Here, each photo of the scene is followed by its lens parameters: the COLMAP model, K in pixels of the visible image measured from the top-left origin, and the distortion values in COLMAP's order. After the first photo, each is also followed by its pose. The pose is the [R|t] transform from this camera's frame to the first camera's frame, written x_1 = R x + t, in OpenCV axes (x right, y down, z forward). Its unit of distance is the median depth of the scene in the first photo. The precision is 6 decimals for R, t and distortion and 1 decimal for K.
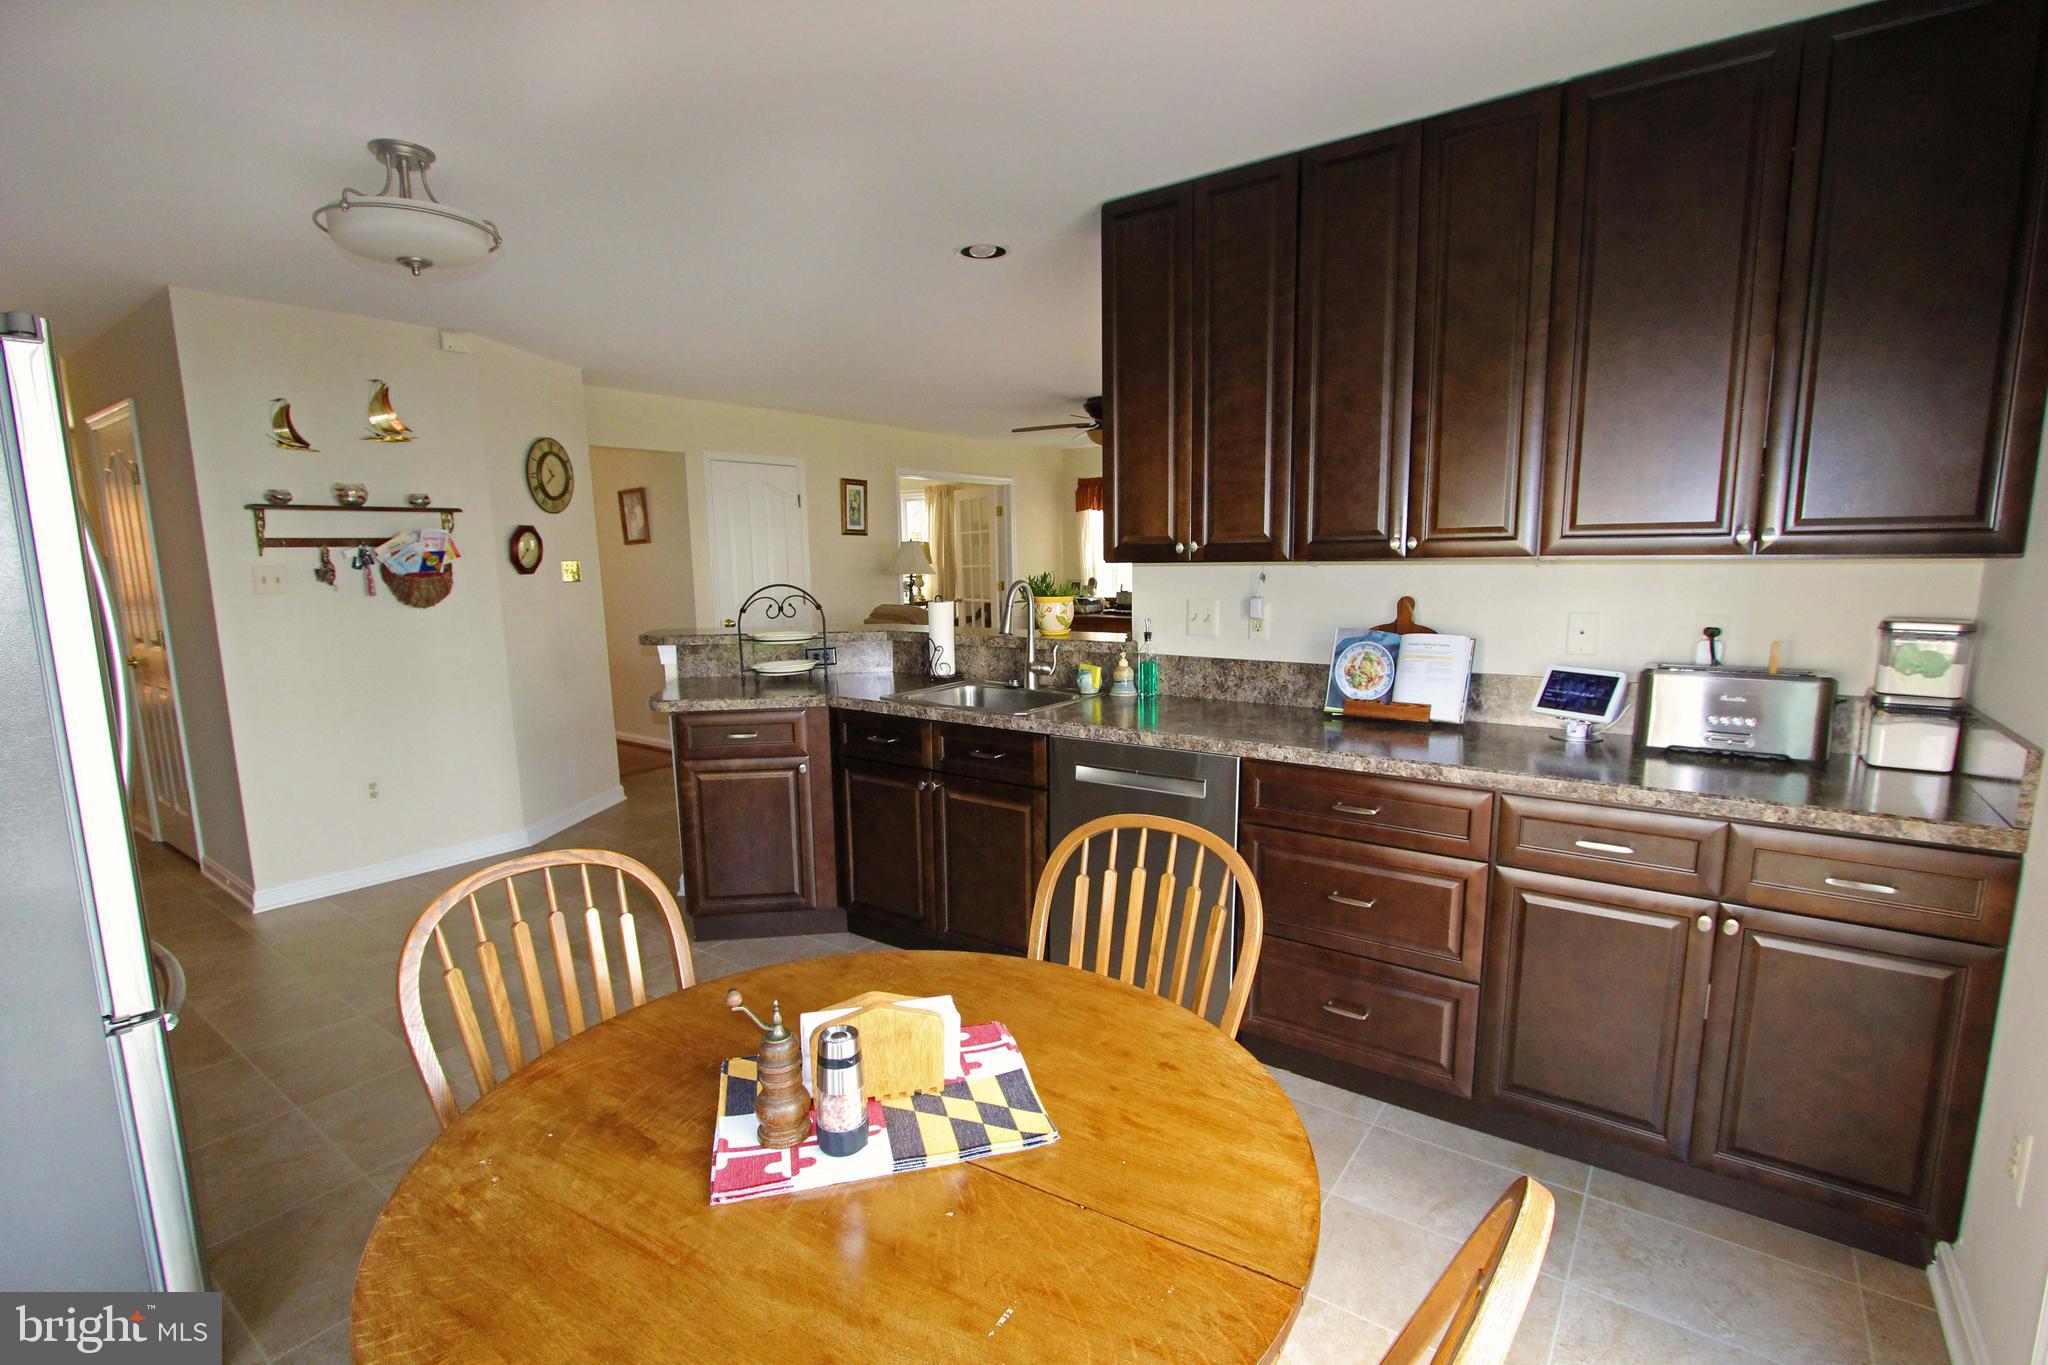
lens RADIAL K [[925.6, 0, 1028.0], [0, 925.6, 692.2], [0, 0, 1]] dist [-0.014058, 0.001189]
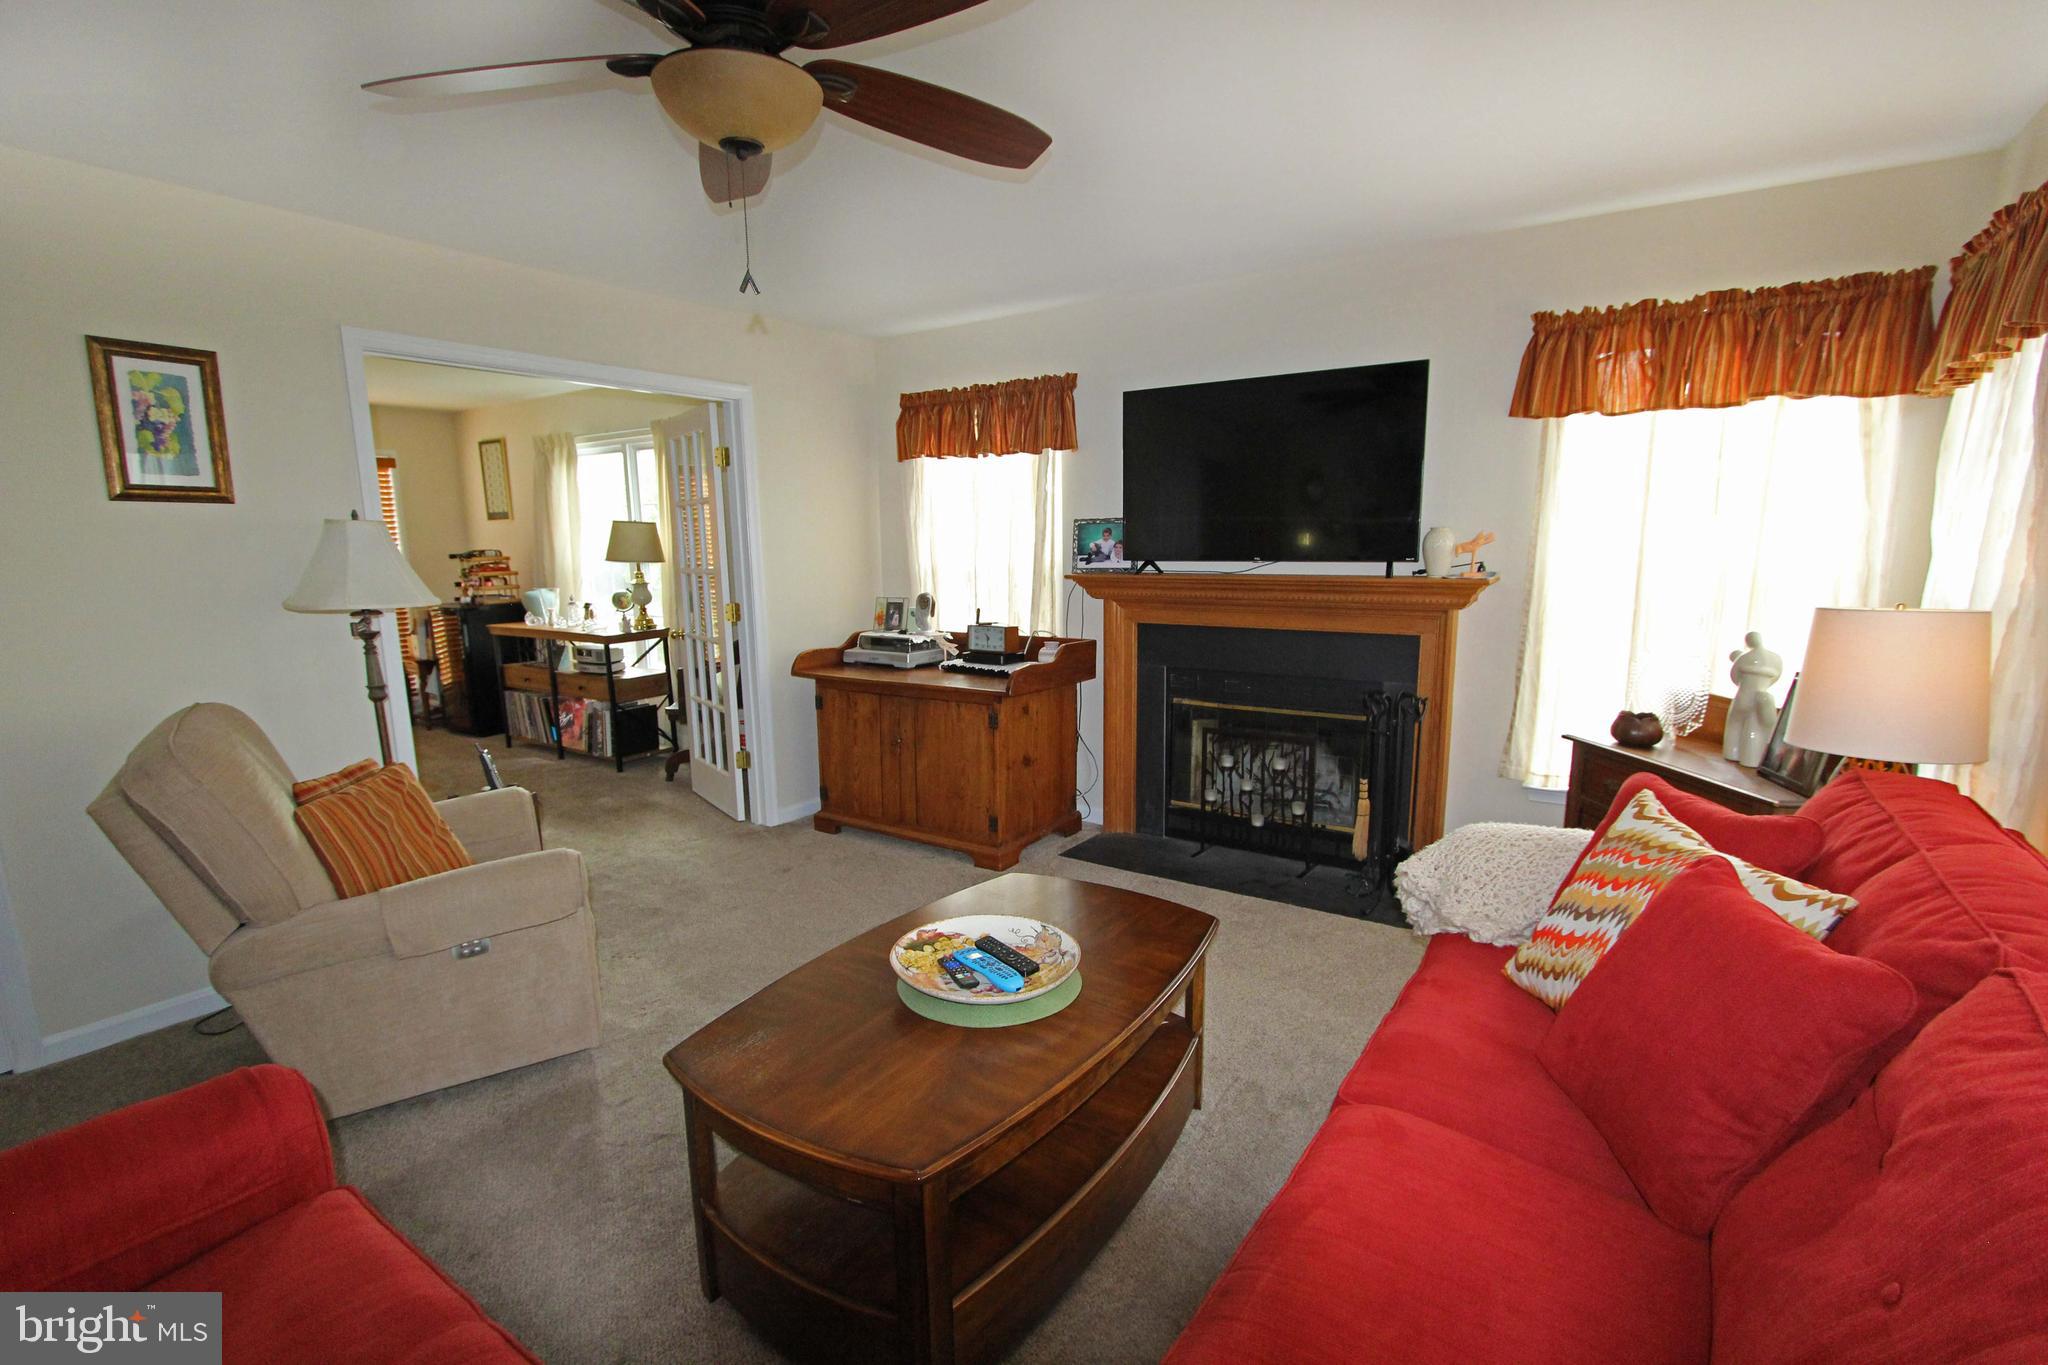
lens RADIAL K [[925.6, 0, 1021.3], [0, 925.6, 694.7], [0, 0, 1]] dist [-0.014058, 0.001189]
pose [[0.999914, -0.001597, 0.013022, 0.117169], [0.001339, 0.999804, 0.019737, -0.080746], [-0.013051, -0.019718, 0.999720, 0.512330]]
